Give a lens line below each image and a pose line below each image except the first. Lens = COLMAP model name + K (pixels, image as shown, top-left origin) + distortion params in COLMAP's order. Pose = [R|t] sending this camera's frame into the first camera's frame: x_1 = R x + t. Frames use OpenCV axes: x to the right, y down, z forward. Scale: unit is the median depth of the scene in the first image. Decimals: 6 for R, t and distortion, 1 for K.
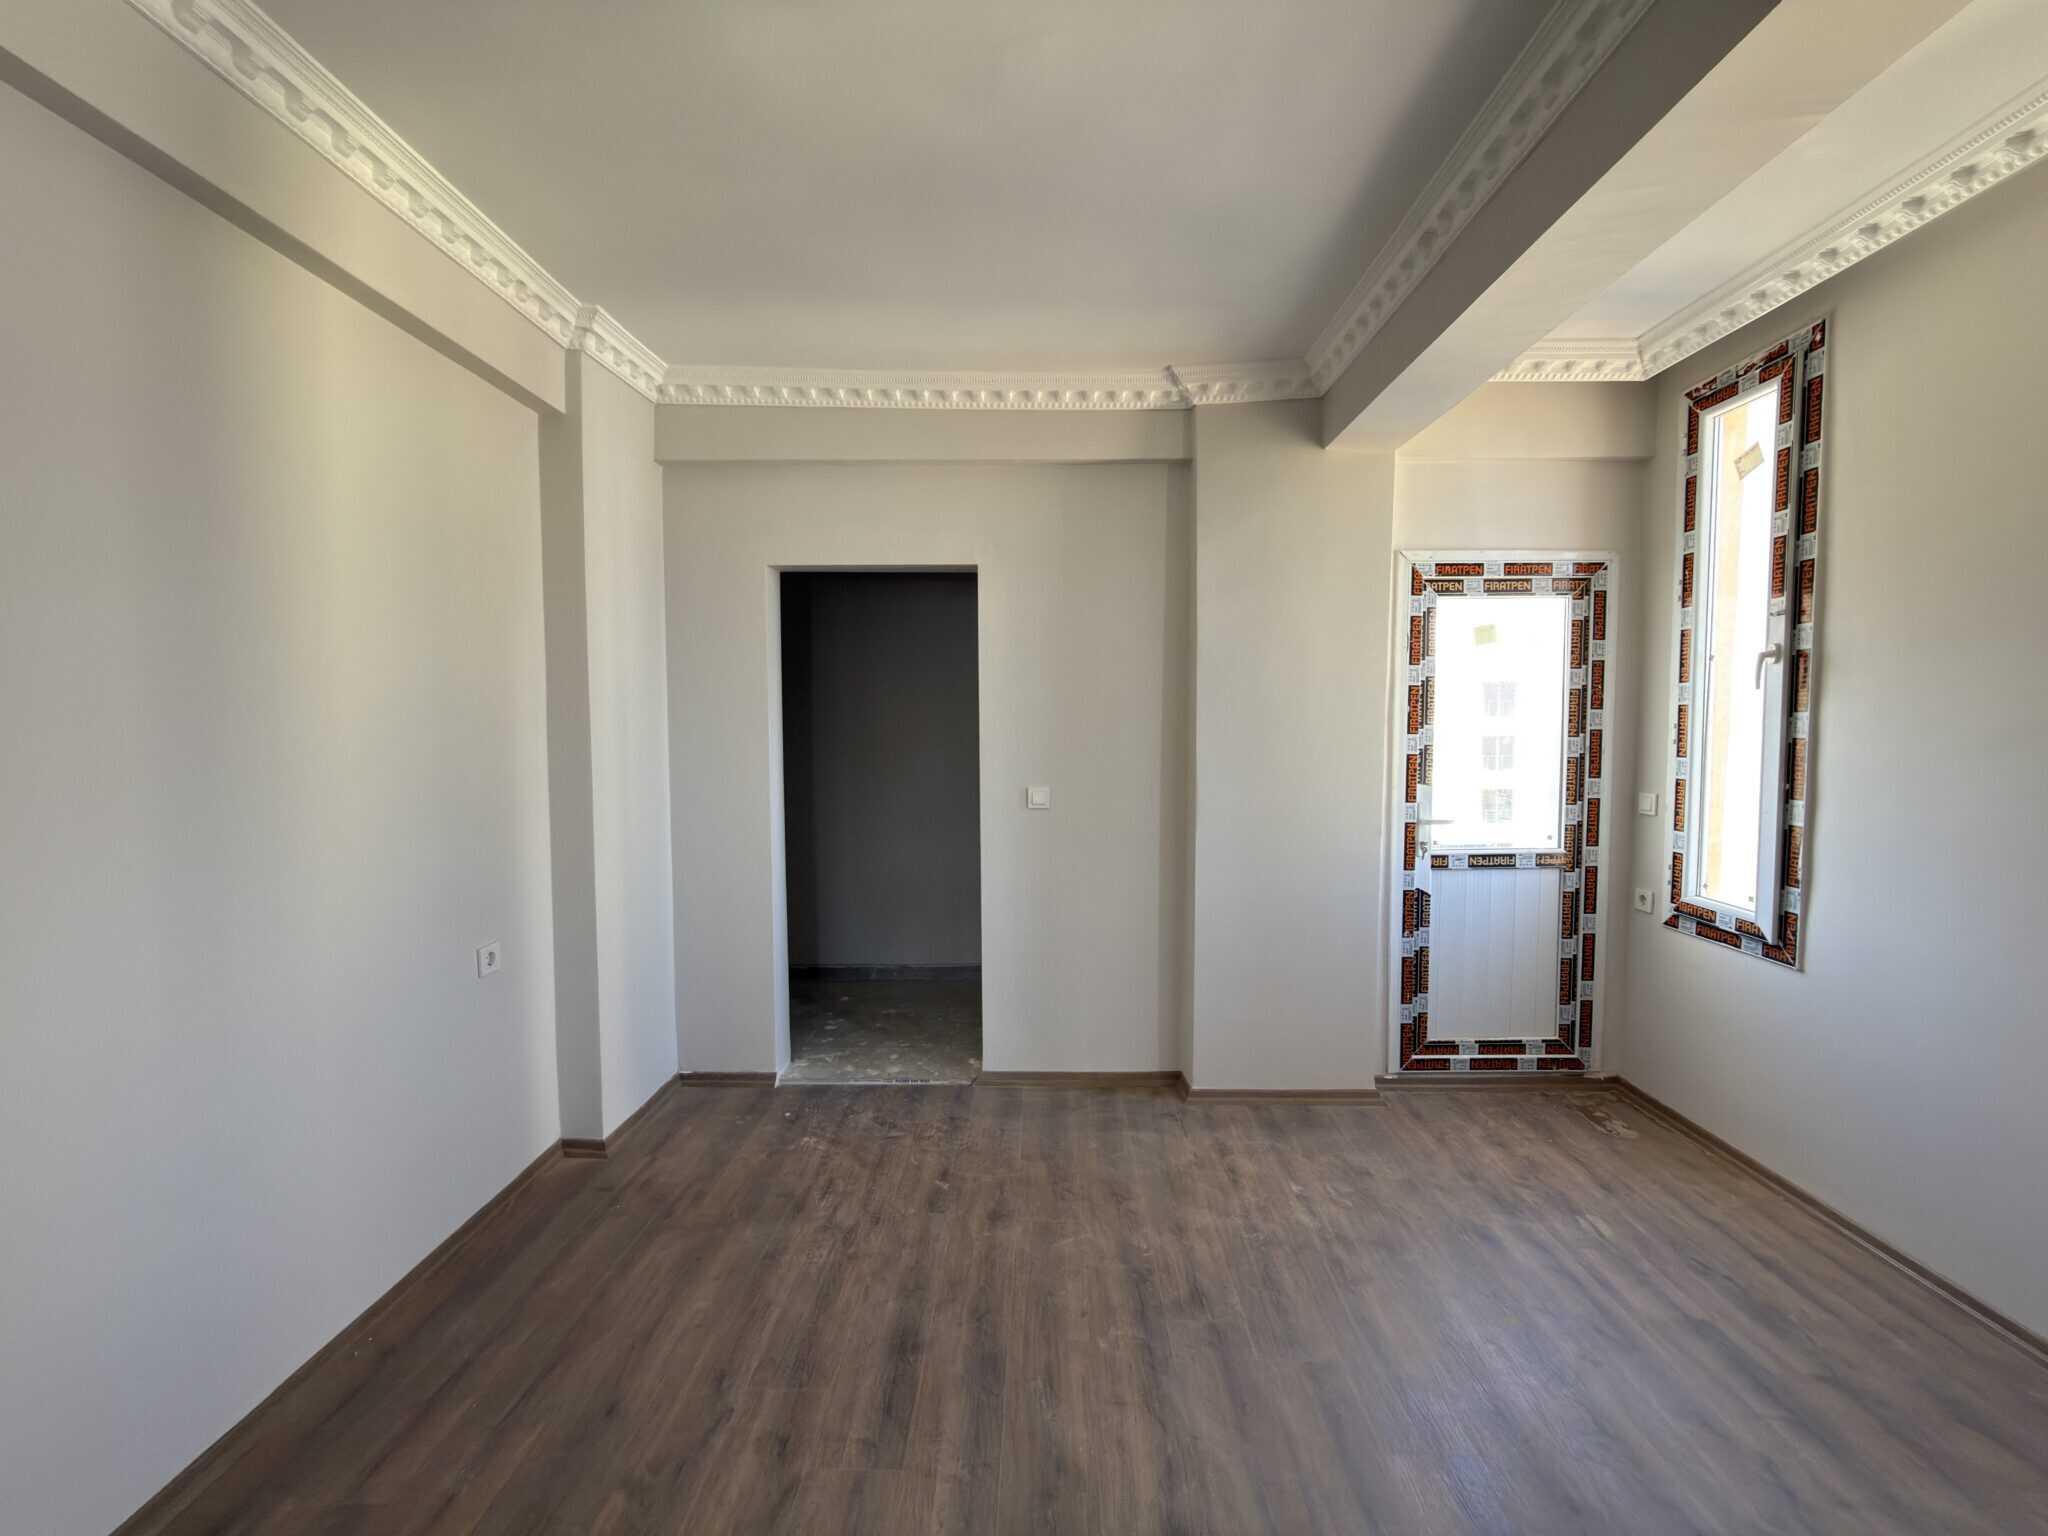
lens RADIAL K [[811.9, 0, 1018.6], [0, 811.9, 766.2], [0, 0, 1]] dist [-0.002112, 0.000215]
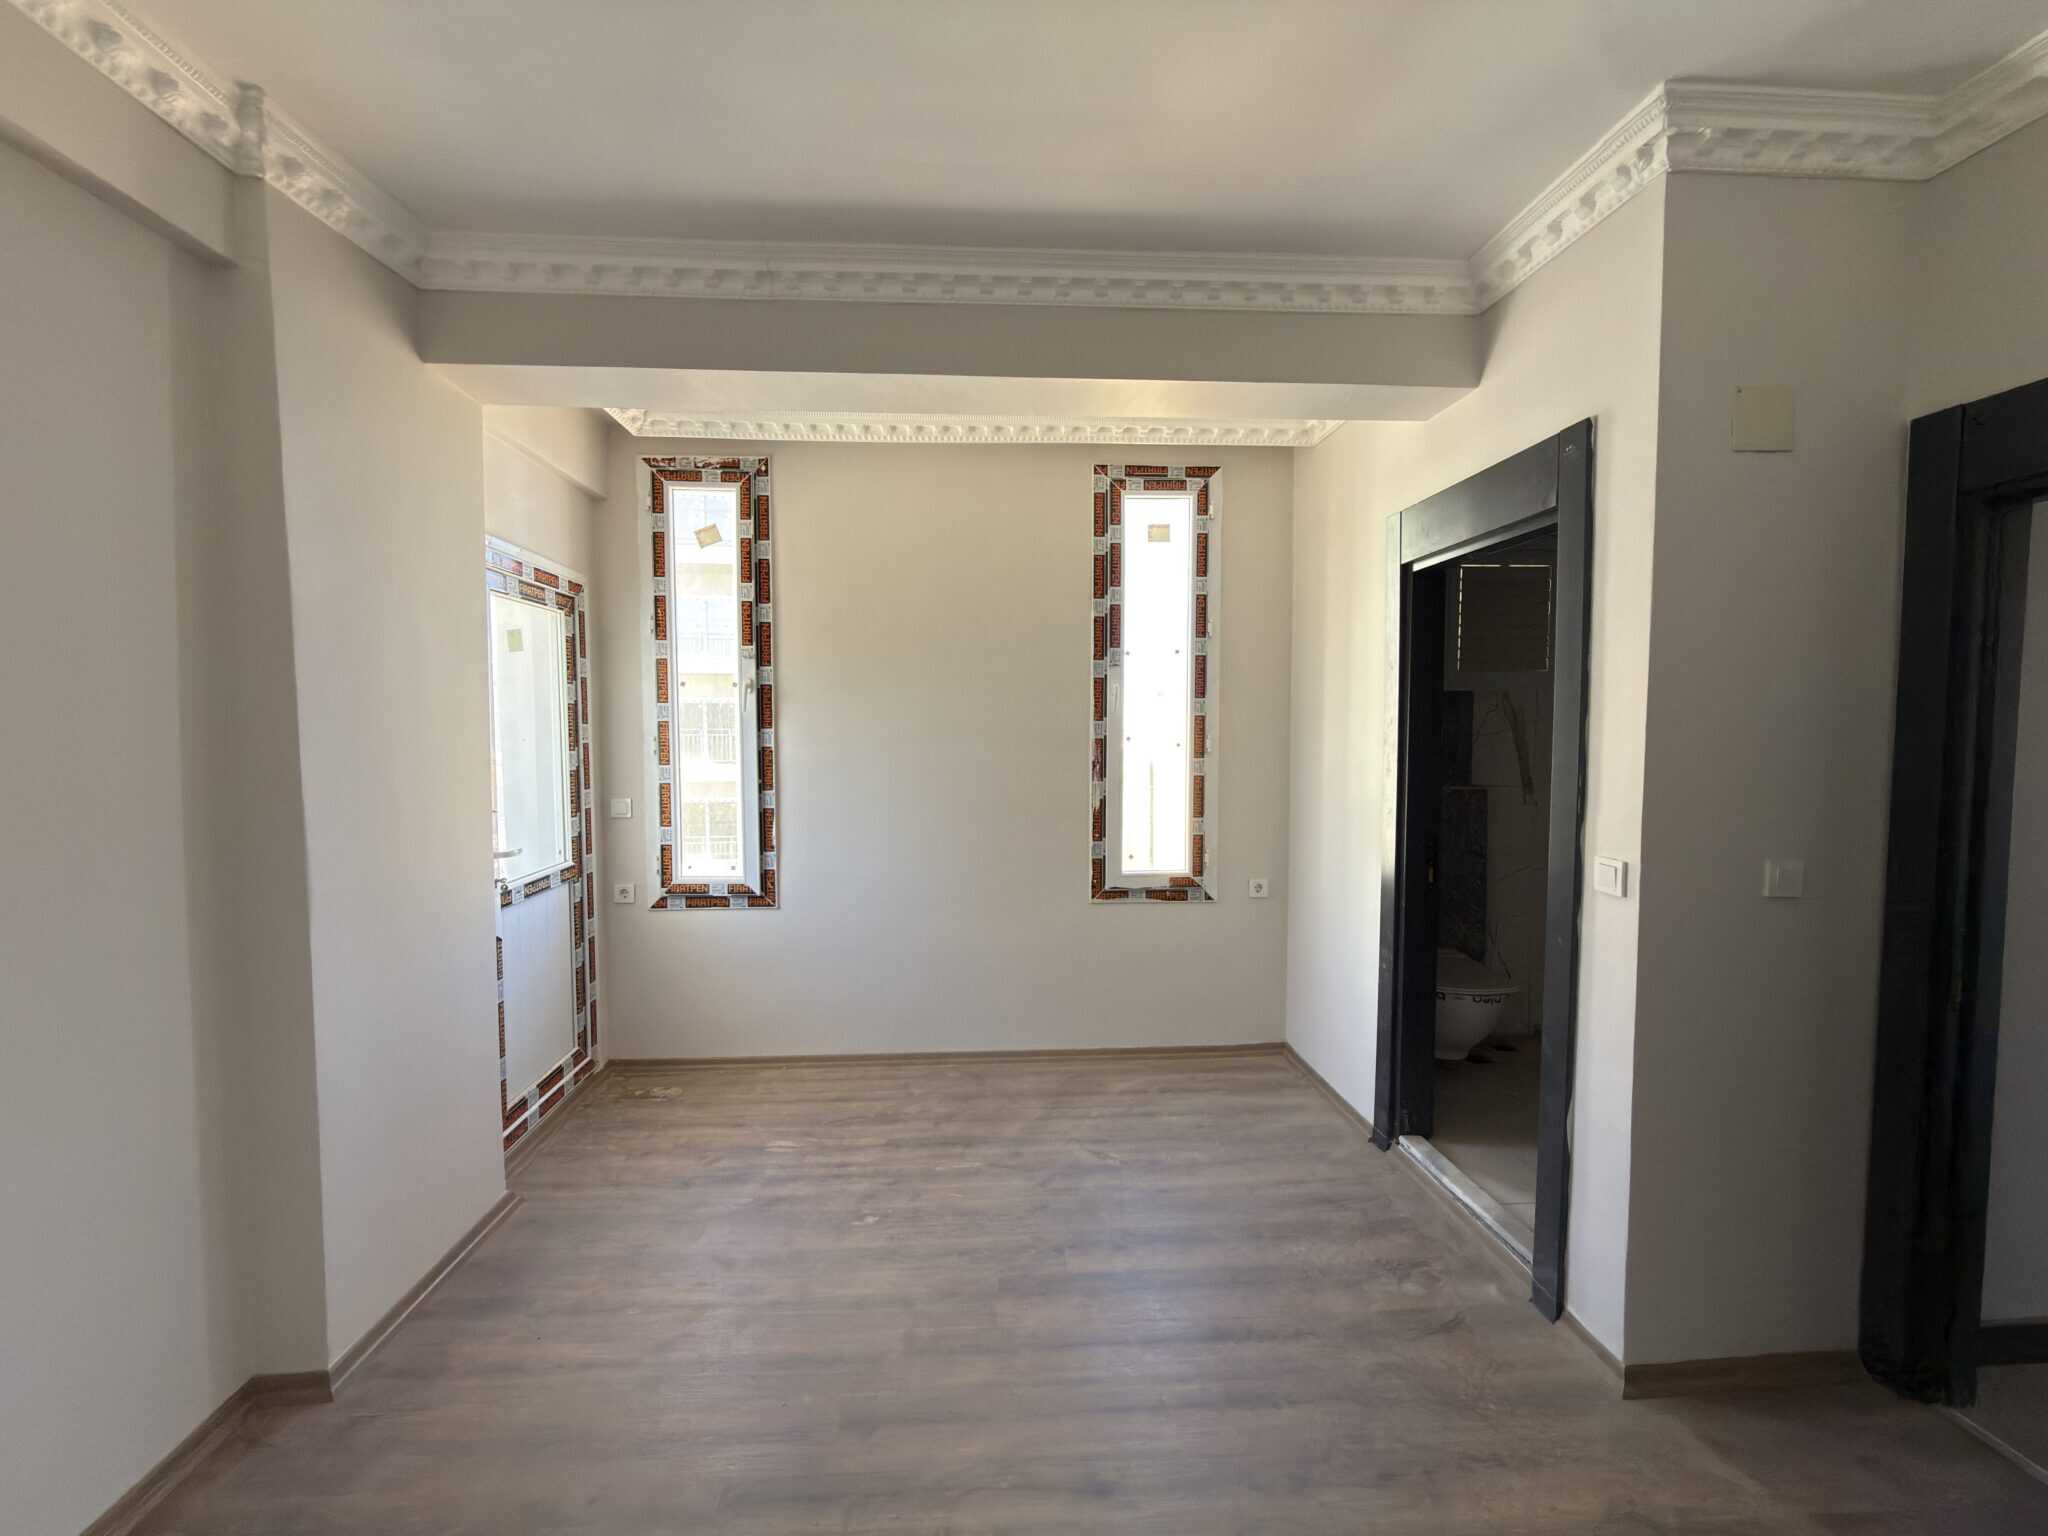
lens RADIAL K [[811.9, 0, 1030.8], [0, 811.9, 766.5], [0, 0, 1]] dist [-0.002112, 0.000215]
pose [[-0.089329, -0.045913, 0.994943, -0.437084], [0.054476, 0.997216, 0.050909, -0.041707], [-0.994511, 0.058748, -0.086579, 0.581960]]
